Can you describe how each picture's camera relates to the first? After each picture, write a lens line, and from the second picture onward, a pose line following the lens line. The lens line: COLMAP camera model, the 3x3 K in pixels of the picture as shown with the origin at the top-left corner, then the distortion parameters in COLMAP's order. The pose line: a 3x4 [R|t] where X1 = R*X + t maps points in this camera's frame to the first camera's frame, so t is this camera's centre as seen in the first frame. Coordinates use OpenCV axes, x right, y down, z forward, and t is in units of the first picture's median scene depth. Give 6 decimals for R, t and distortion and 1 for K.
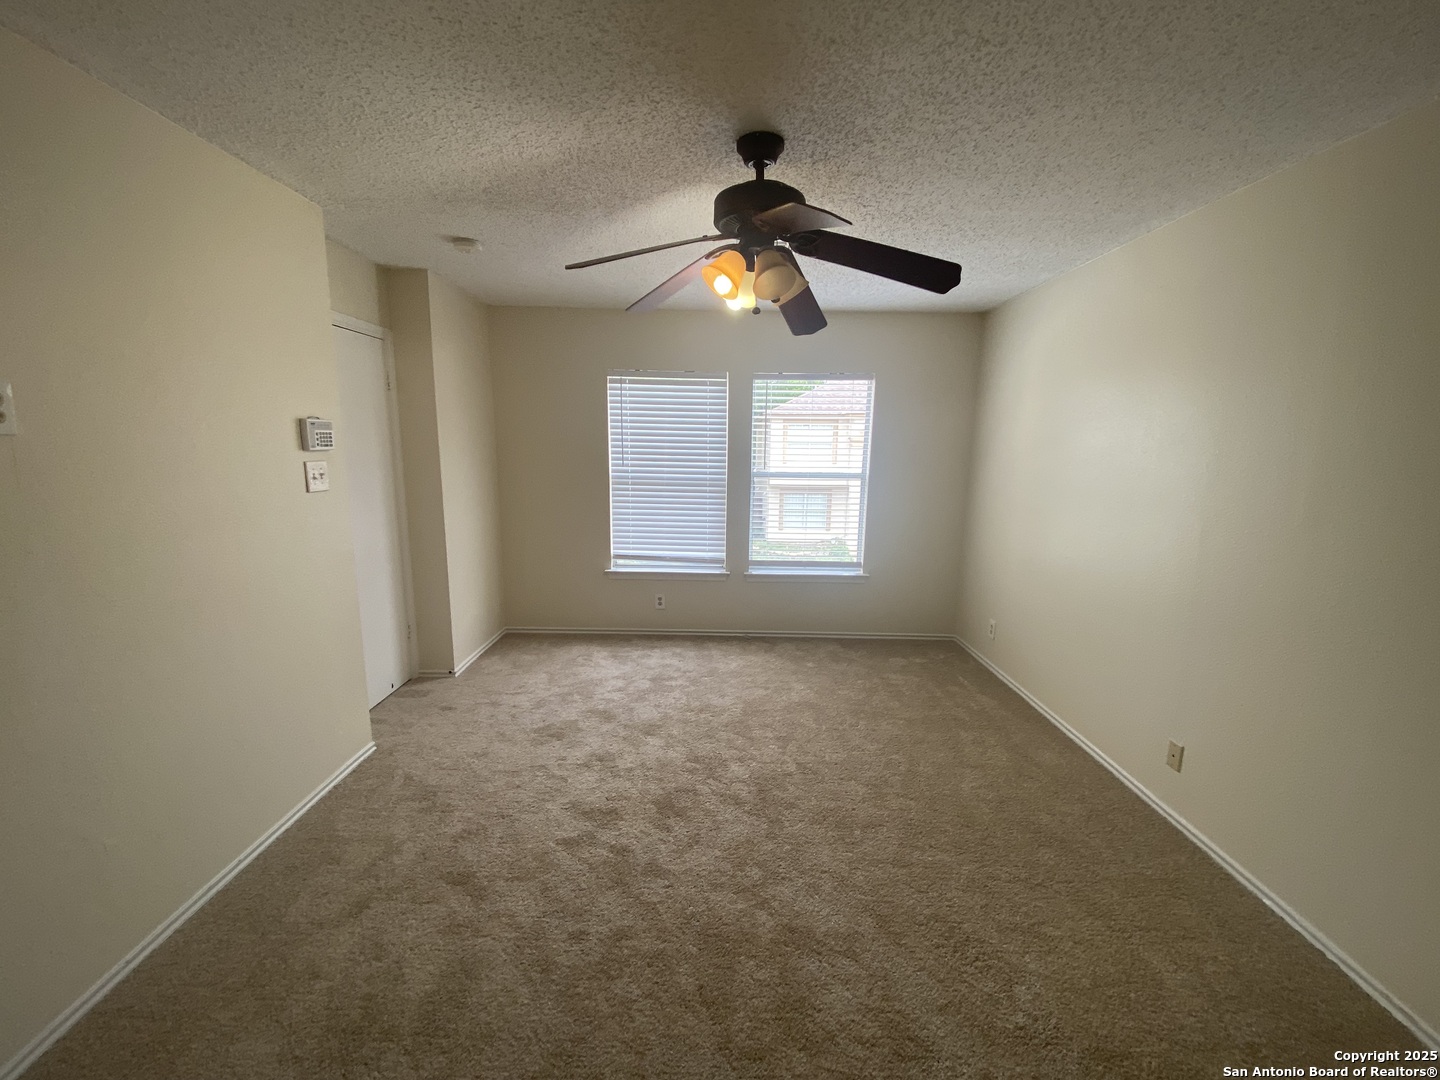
lens RADIAL K [[579.8, 0, 720.0], [0, 579.8, 540.0], [0, 0, 1]] dist [0.057963, -0.041651]
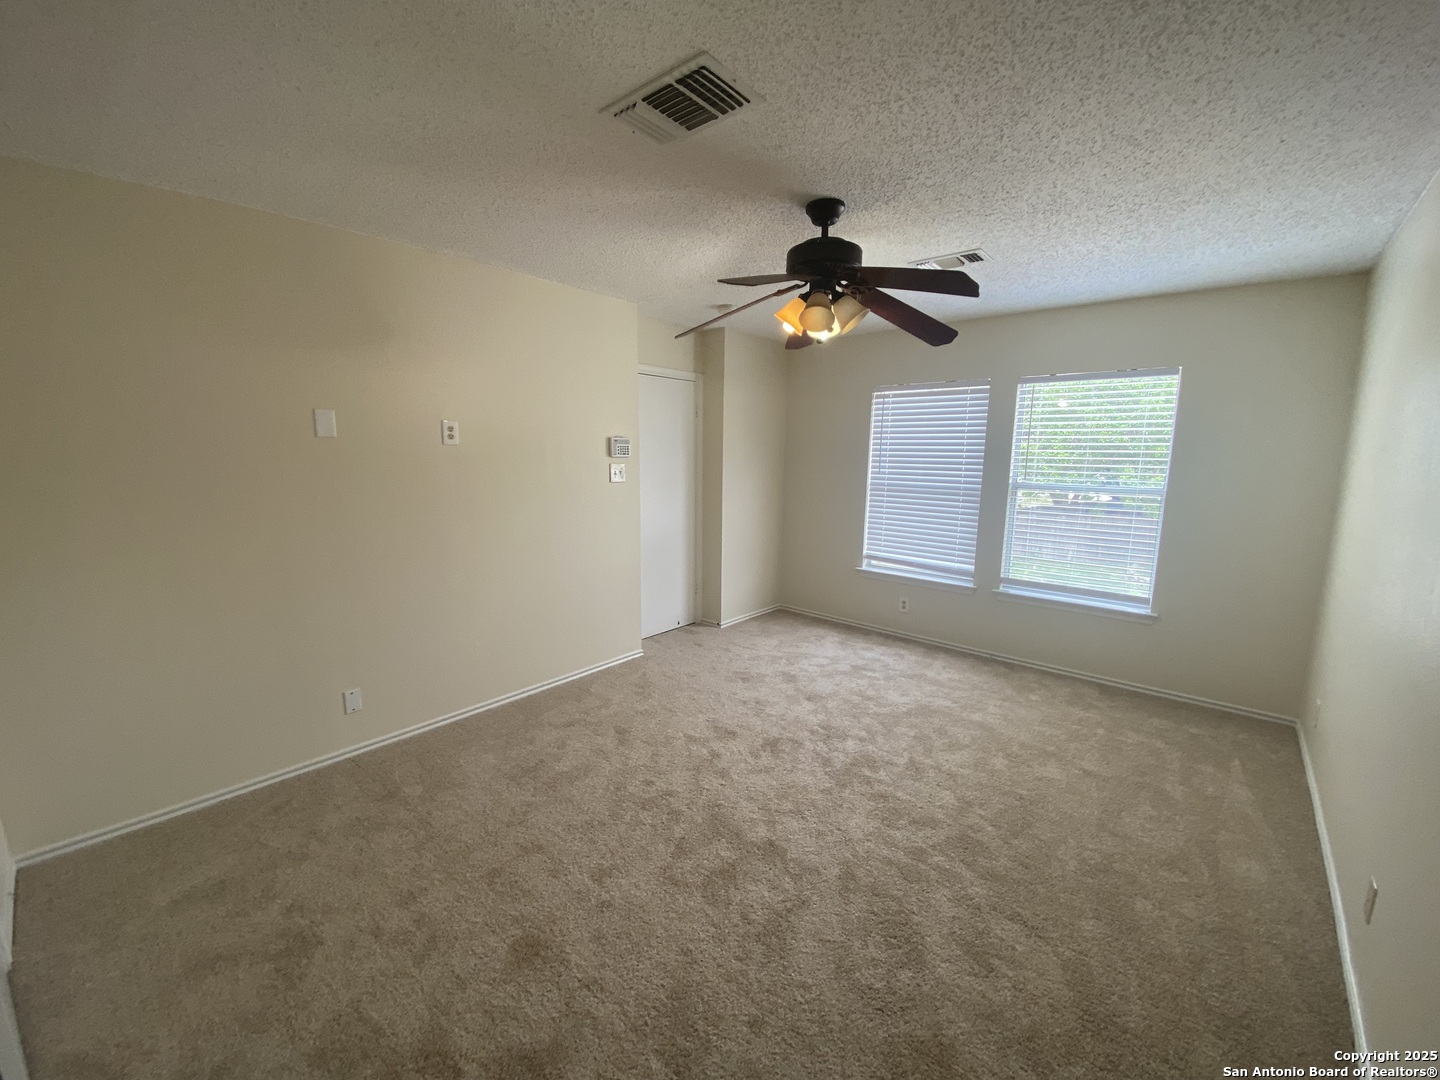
lens RADIAL K [[571.7, 0, 717.8], [0, 571.7, 543.6], [0, 0, 1]] dist [0.013849, -0.016750]
pose [[0.759538, 0.100711, -0.642619, 0.353519], [-0.116665, 0.993013, 0.017733, 0.021816], [0.639915, 0.061502, 0.765980, -0.000913]]
